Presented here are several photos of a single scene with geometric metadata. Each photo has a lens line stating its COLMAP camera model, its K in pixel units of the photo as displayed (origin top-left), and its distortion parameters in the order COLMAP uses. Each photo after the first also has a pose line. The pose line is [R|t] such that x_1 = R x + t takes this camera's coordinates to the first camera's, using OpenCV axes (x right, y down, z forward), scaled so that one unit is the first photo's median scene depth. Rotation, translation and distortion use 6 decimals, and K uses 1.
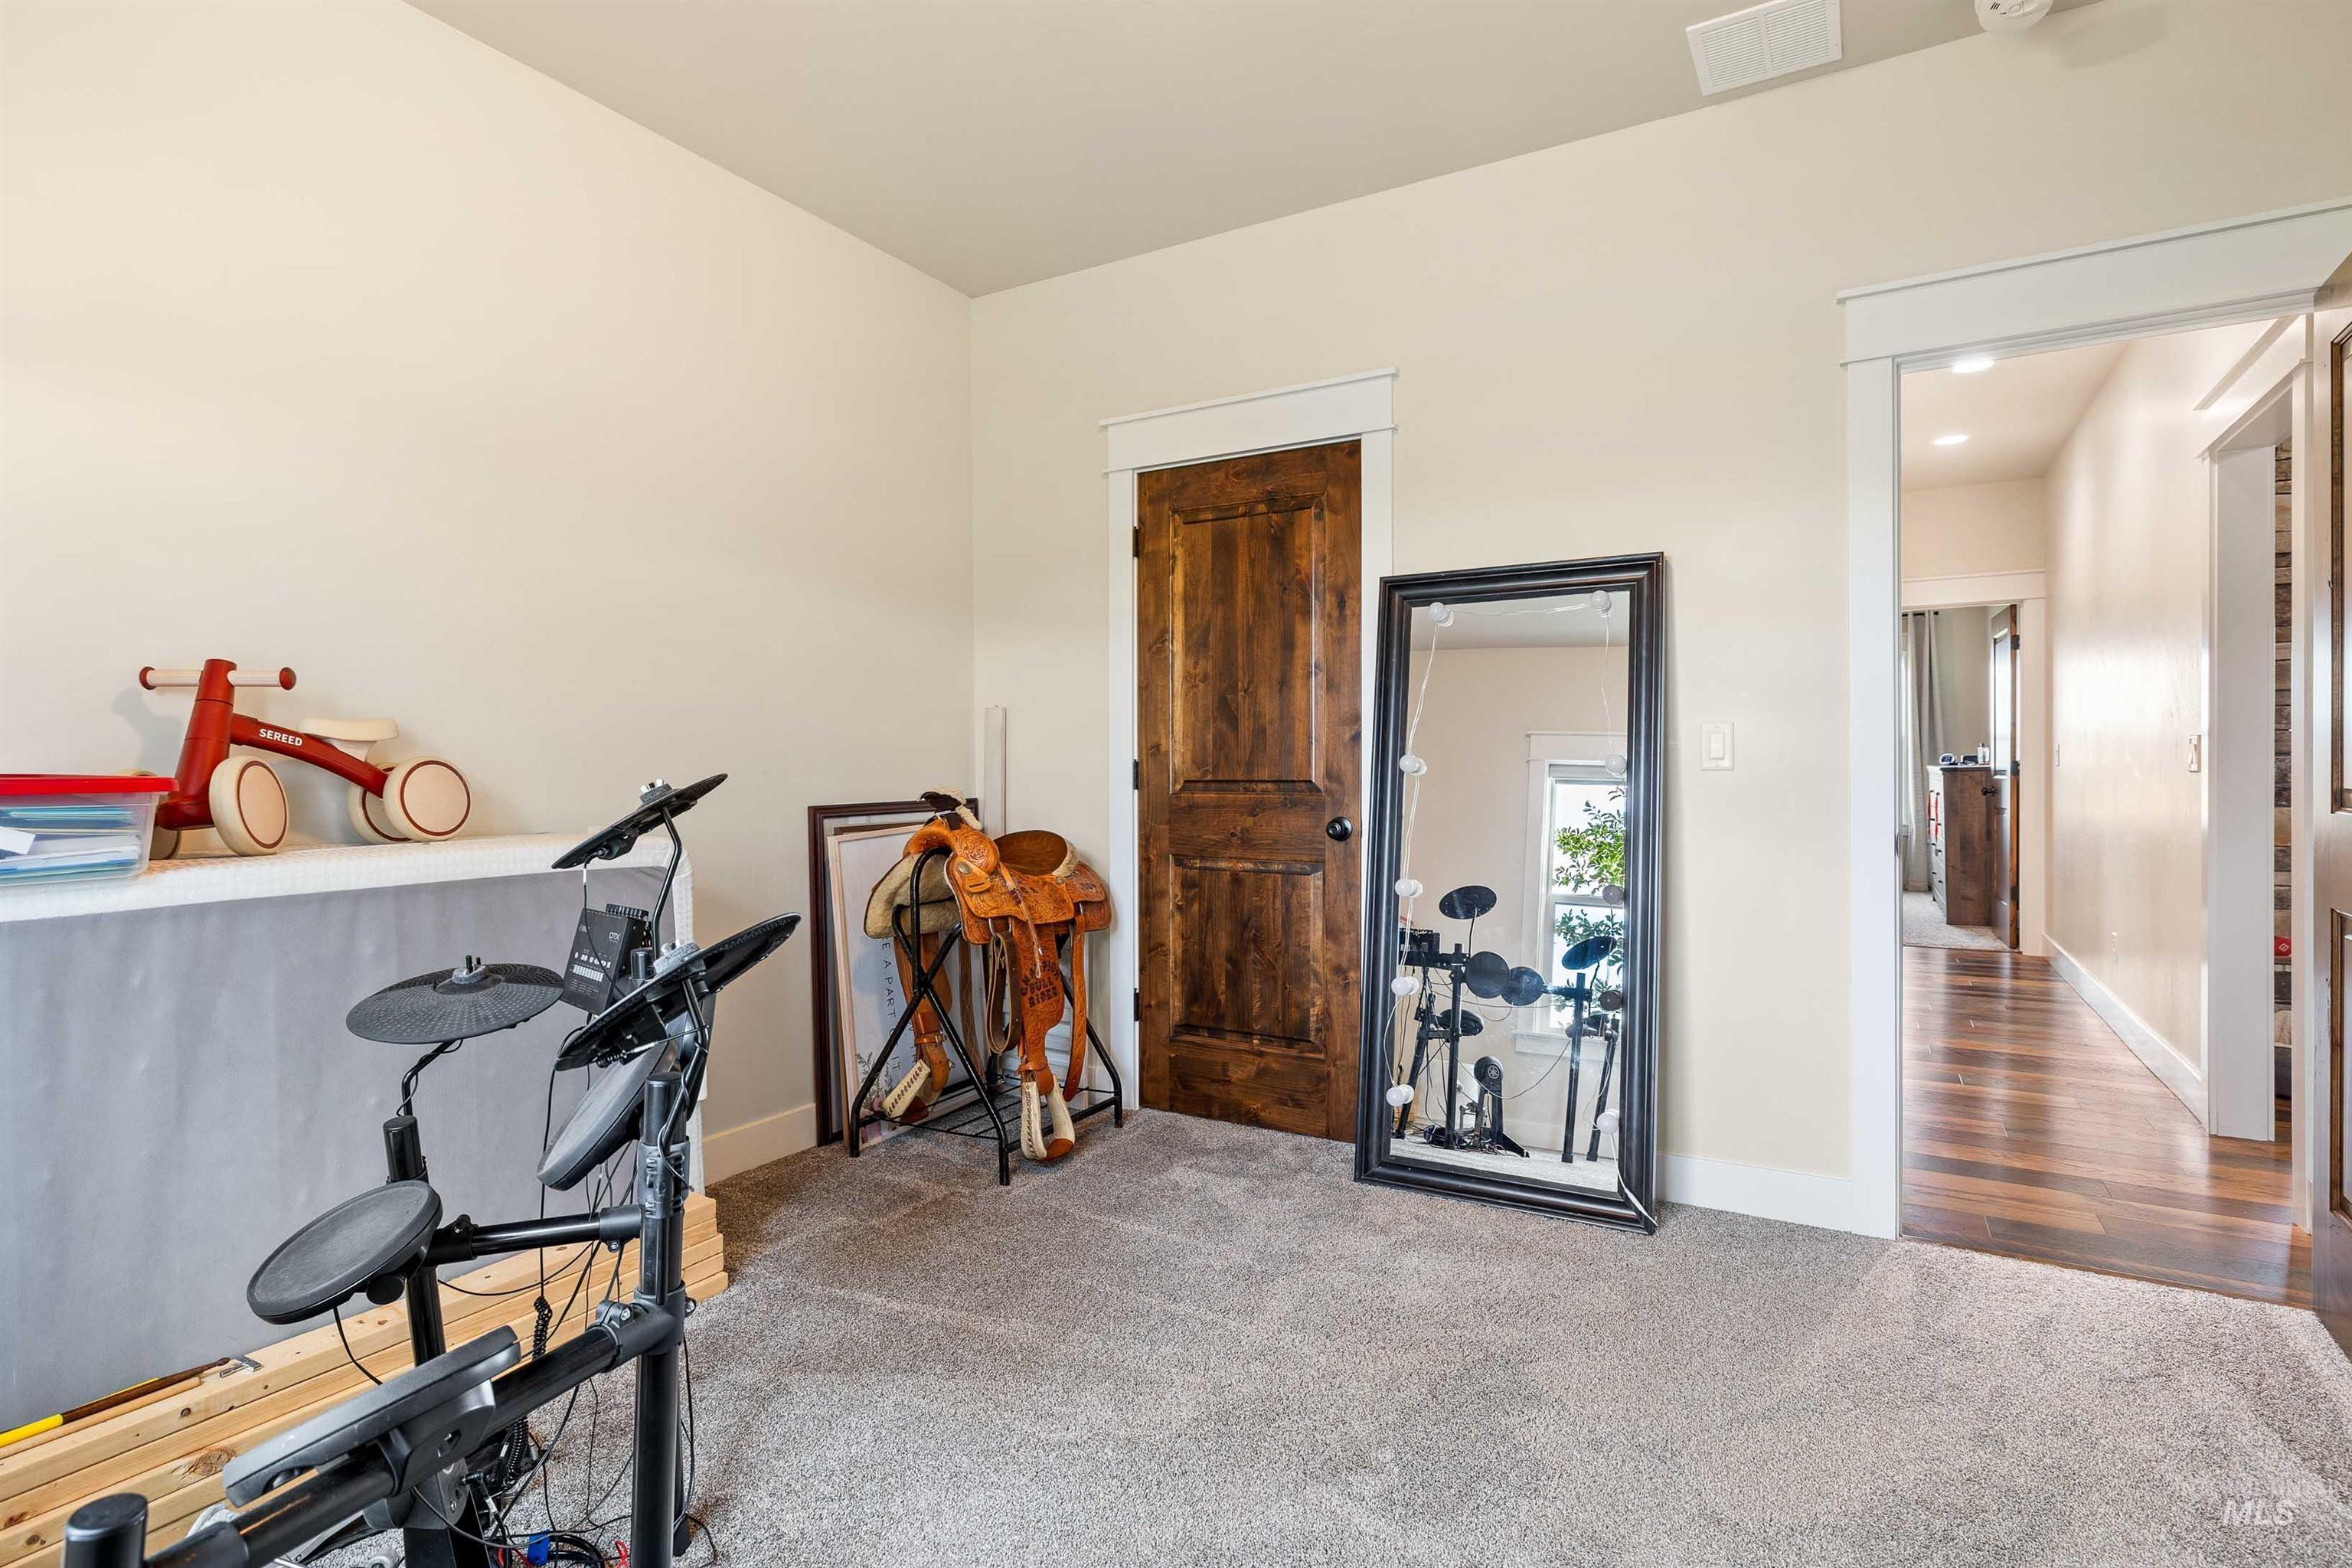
lens RADIAL K [[1168.0, 0, 1176.0], [0, 1168.0, 784.0], [0, 0, 1]] dist [-0.006200, -0.000800]
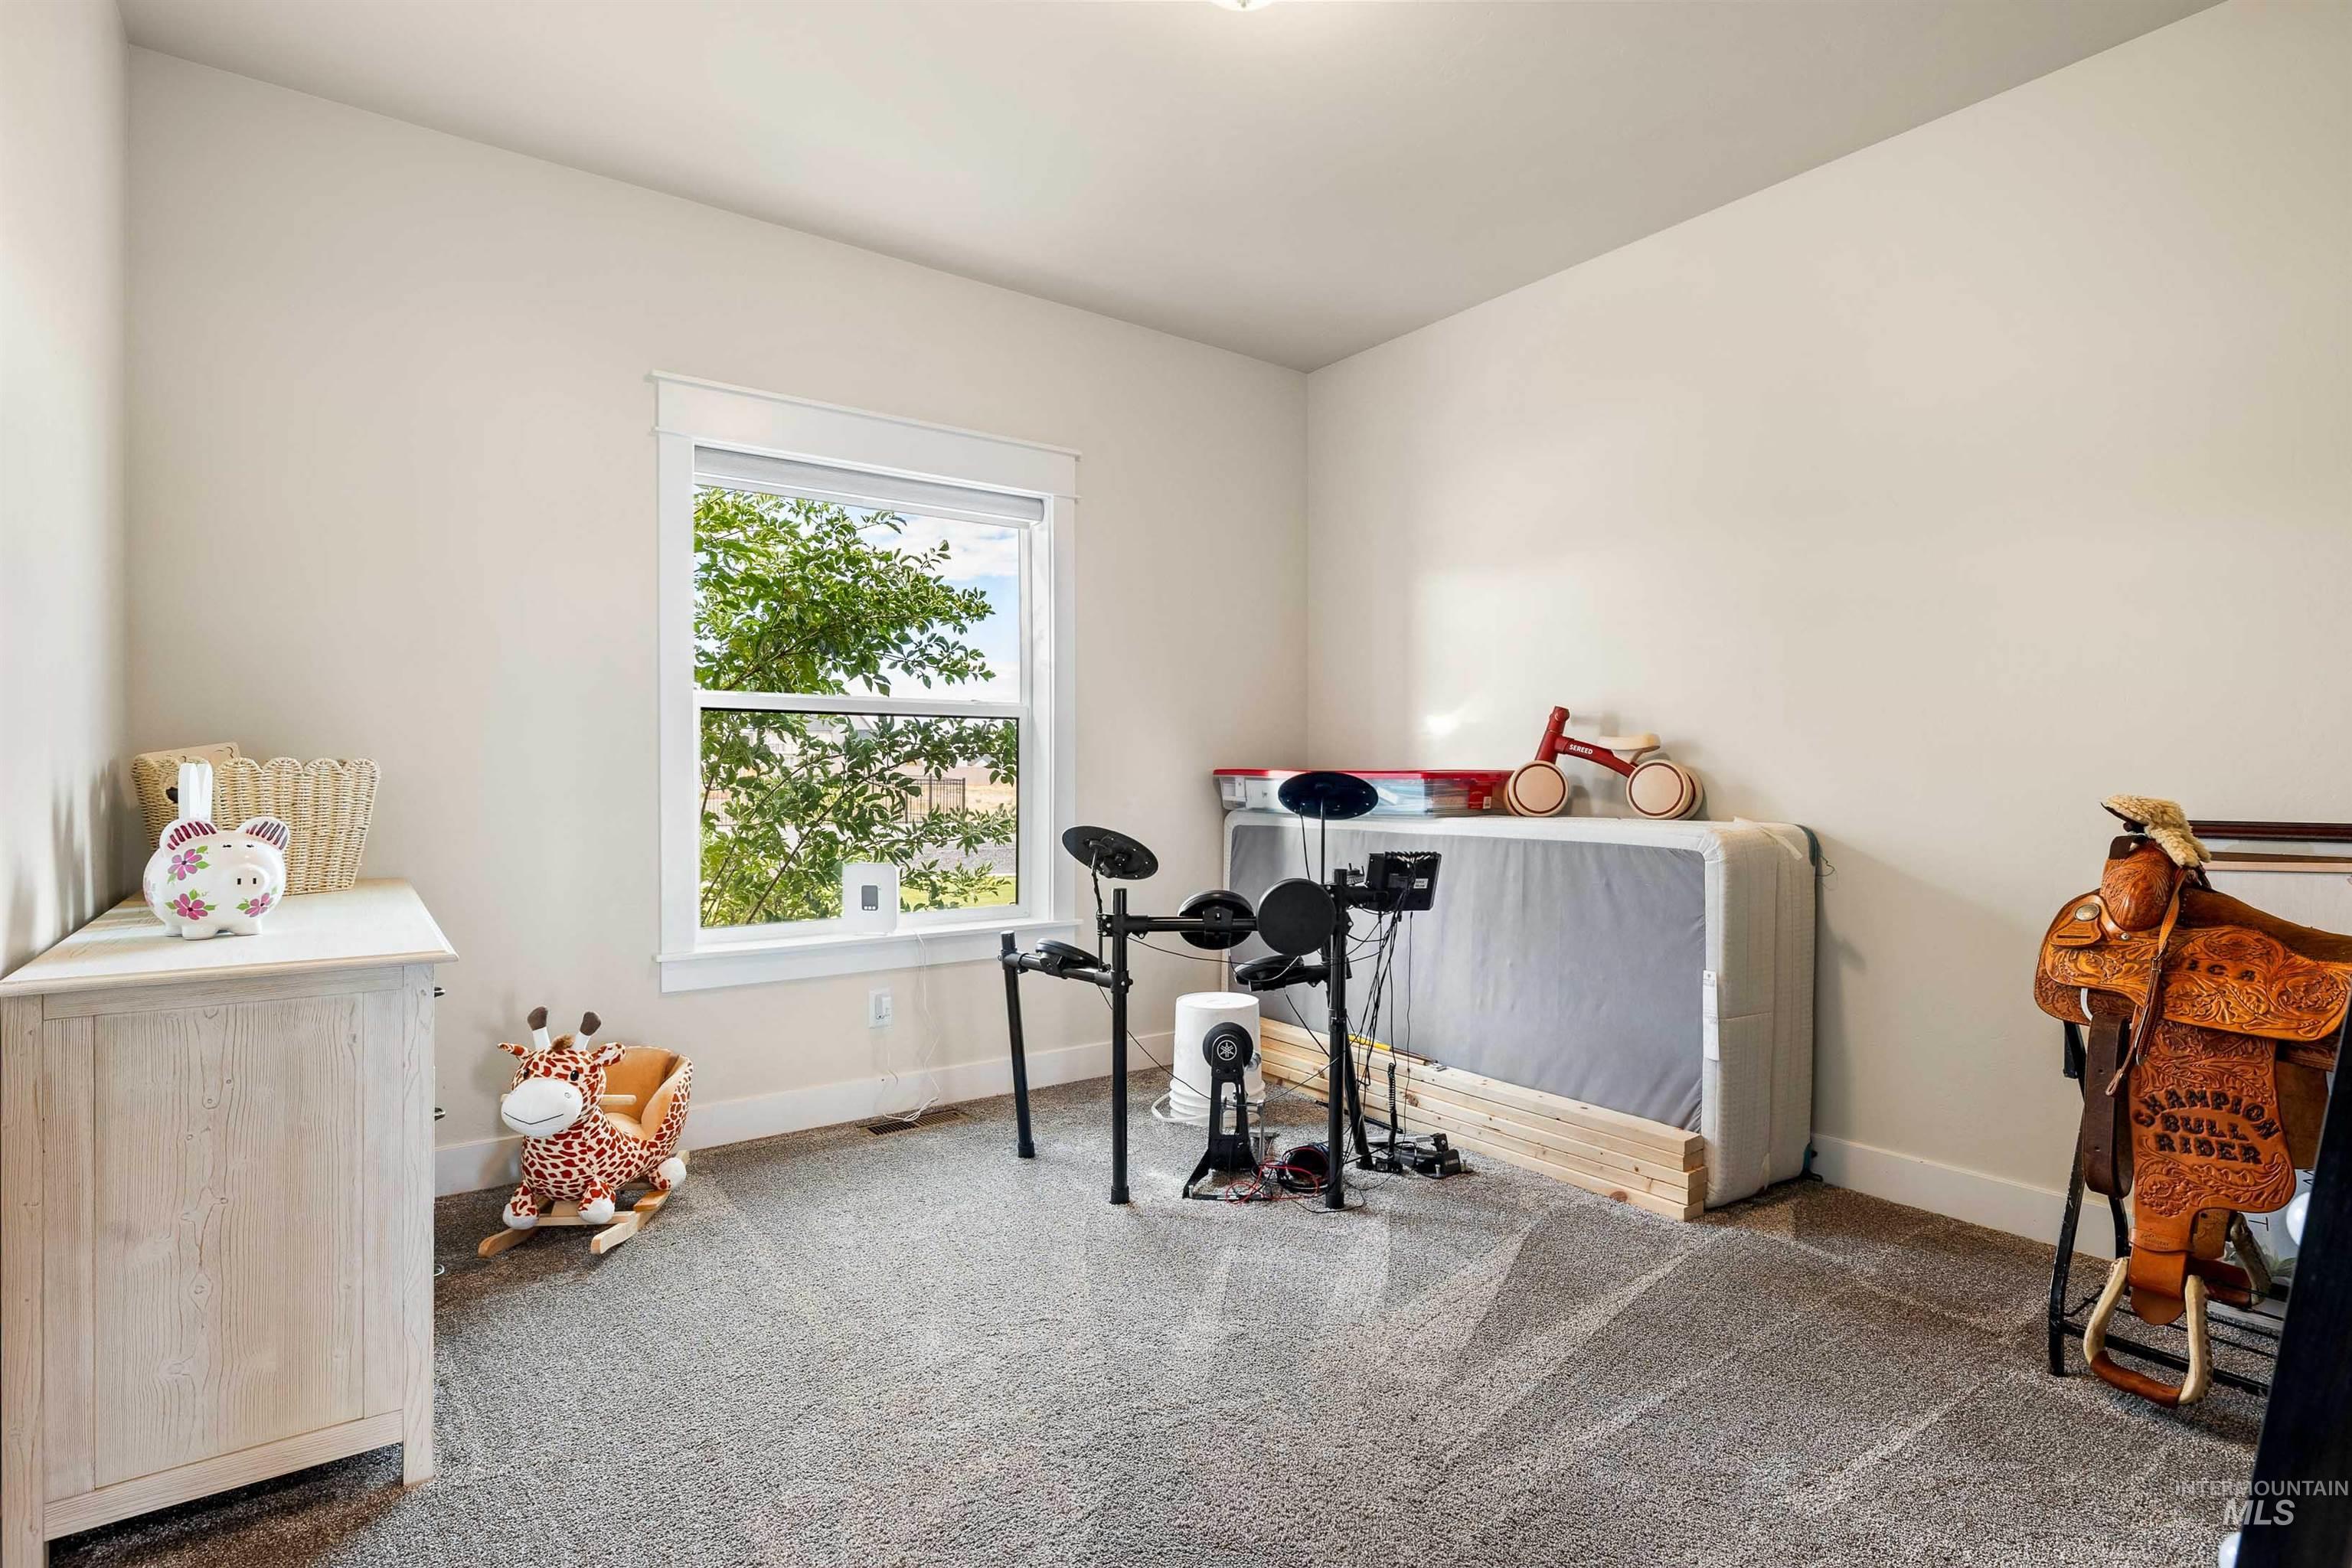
lens RADIAL K [[1168.0, 0, 1176.0], [0, 1168.0, 784.0], [0, 0, 1]] dist [-0.006200, -0.000800]
pose [[-0.396281, 0.013450, -0.918031, 0.959262], [-0.017872, 0.999590, 0.022359, -0.015795], [0.917955, 0.025268, -0.395878, 1.097705]]
